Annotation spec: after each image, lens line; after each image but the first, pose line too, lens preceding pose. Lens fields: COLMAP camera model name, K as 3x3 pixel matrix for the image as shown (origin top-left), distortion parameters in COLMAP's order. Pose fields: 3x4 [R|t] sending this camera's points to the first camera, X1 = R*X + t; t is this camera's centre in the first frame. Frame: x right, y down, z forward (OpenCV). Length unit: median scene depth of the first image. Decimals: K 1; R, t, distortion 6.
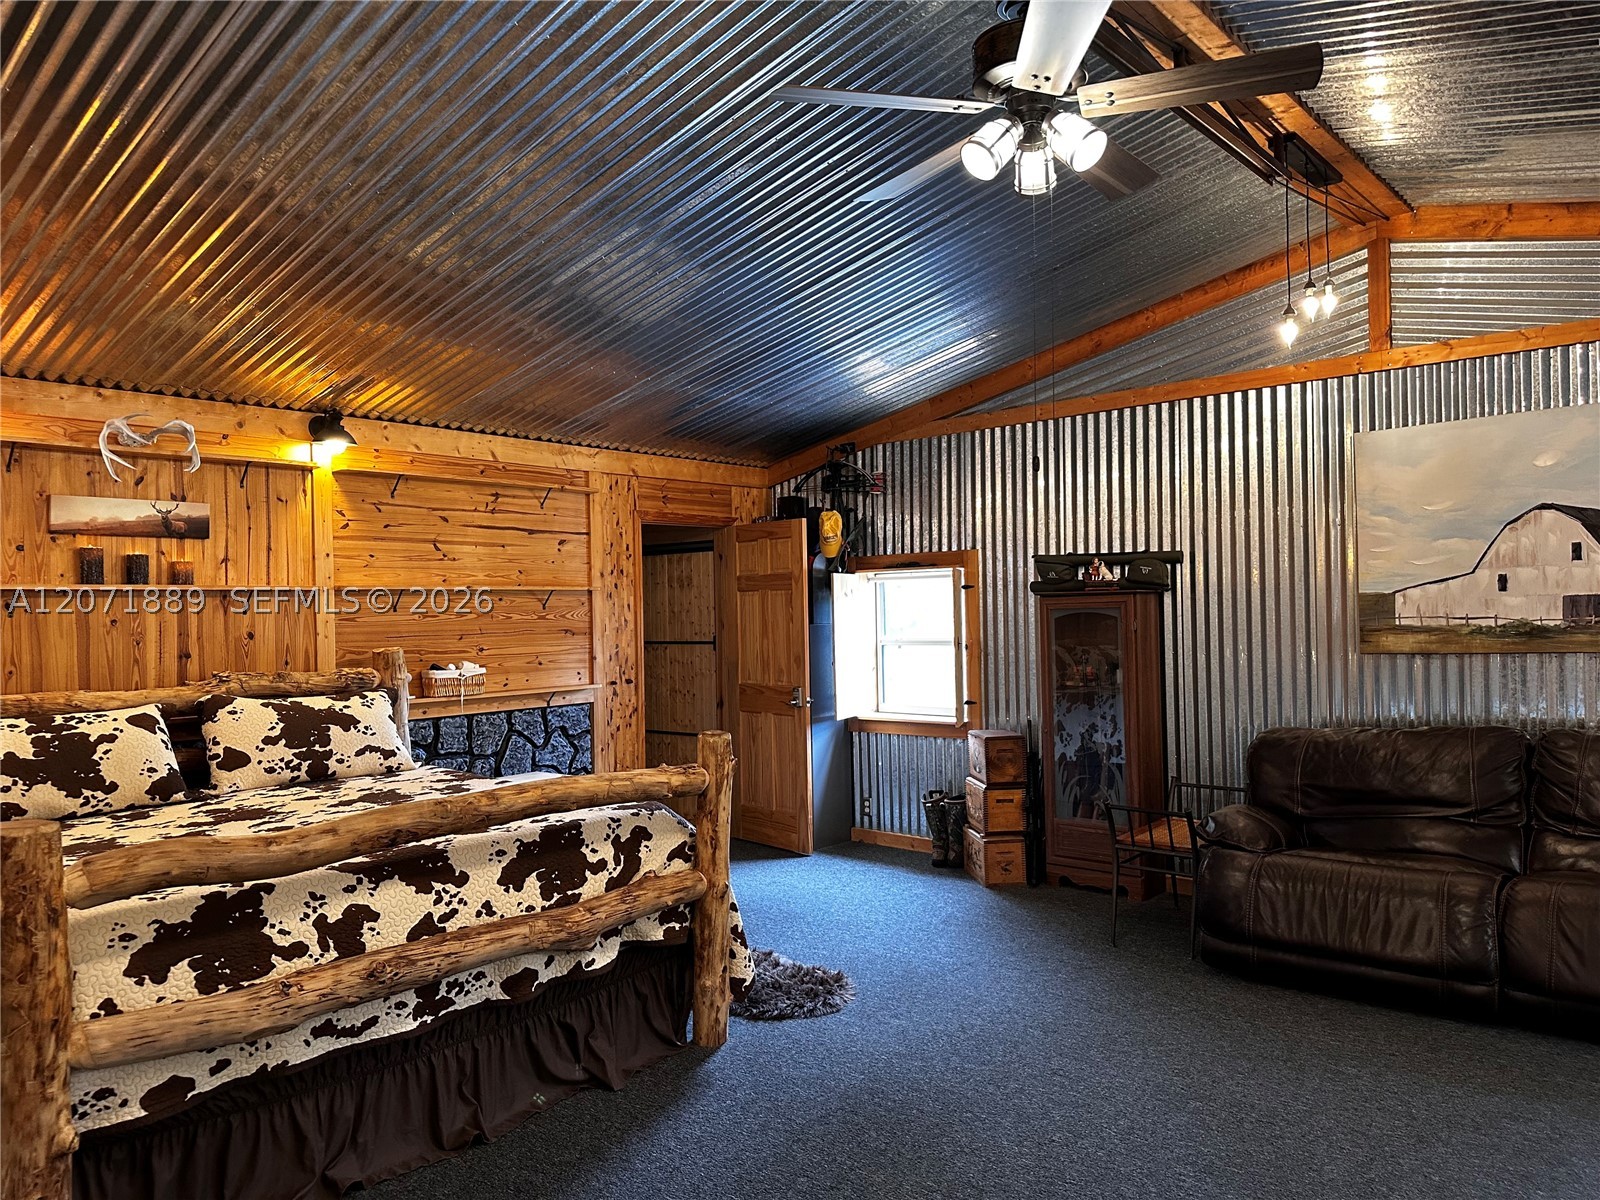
lens RADIAL K [[1122.1, 0, 787.8], [0, 1122.1, 596.1], [0, 0, 1]] dist [0.072646, -0.101532]
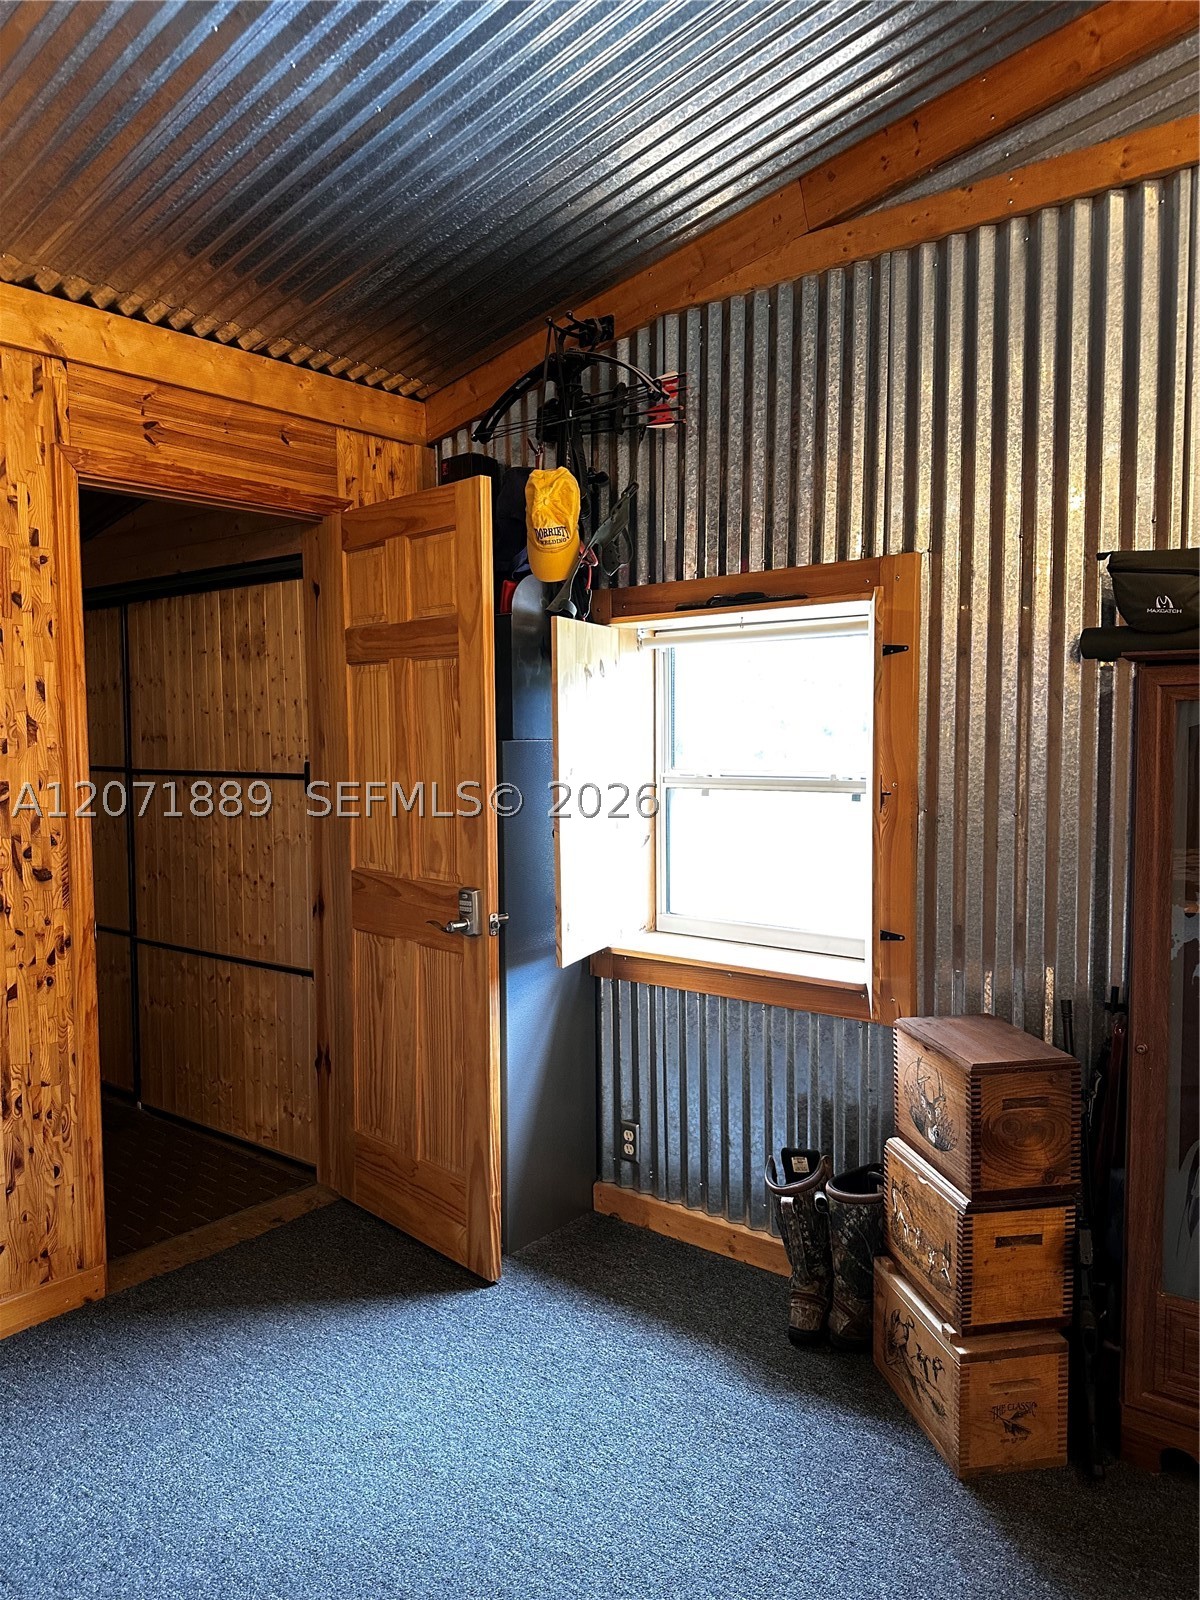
lens RADIAL K [[1122.1, 0, 599.9], [0, 1122.1, 791.7], [0, 0, 1]] dist [0.072646, -0.101532]
pose [[0.998746, 0.009268, 0.049206, 0.036848], [-0.012649, 0.997547, 0.068853, 0.015470], [-0.048447, -0.069389, 0.996413, 0.584775]]
